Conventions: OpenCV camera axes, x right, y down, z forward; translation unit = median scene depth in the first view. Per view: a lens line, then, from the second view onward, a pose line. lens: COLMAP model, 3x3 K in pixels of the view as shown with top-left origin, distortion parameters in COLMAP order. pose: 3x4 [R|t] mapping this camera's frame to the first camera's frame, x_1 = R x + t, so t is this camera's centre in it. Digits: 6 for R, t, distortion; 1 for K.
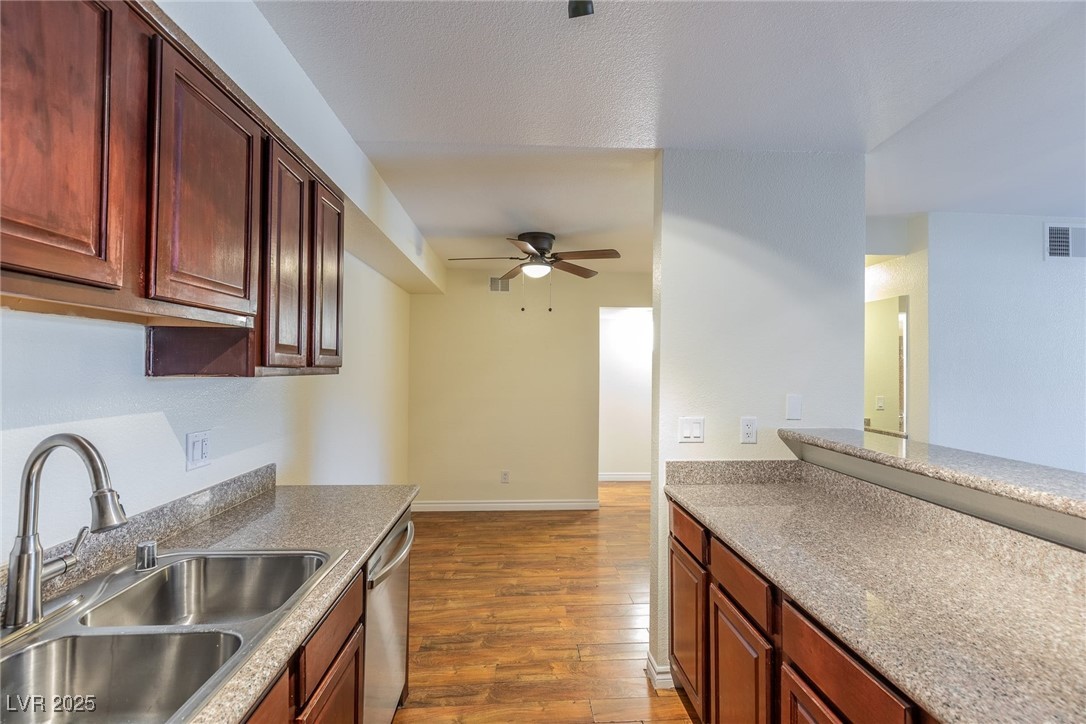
lens RADIAL K [[494.6, 0, 547.6], [0, 494.6, 361.1], [0, 0, 1]] dist [0.005301, 0.000465]
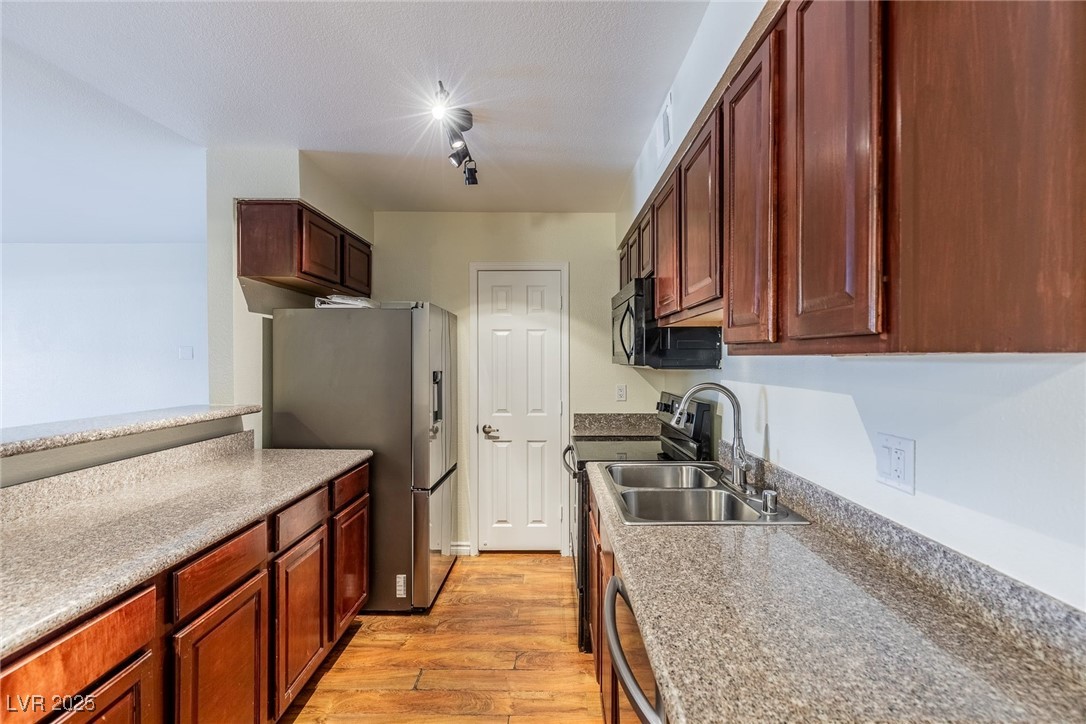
lens RADIAL K [[494.6, 0, 547.6], [0, 494.6, 361.1], [0, 0, 1]] dist [0.005301, 0.000465]
pose [[-0.997746, -0.009071, 0.066481, -0.270270], [-0.009745, 0.999904, -0.009816, 0.050032], [-0.066386, -0.010441, -0.997739, 1.780908]]
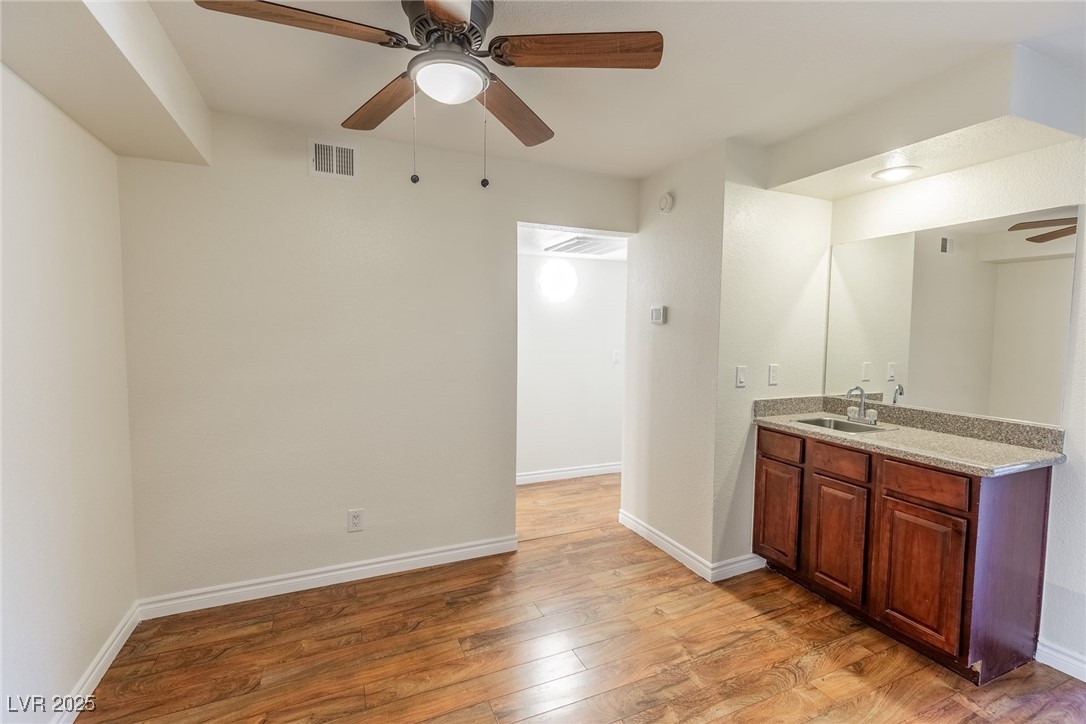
lens RADIAL K [[494.6, 0, 547.6], [0, 494.6, 361.1], [0, 0, 1]] dist [0.005301, 0.000465]
pose [[0.939321, -0.022092, 0.342327, -0.079551], [-0.006599, 0.996576, 0.082422, 0.011776], [-0.342976, -0.079680, 0.935959, 0.485108]]
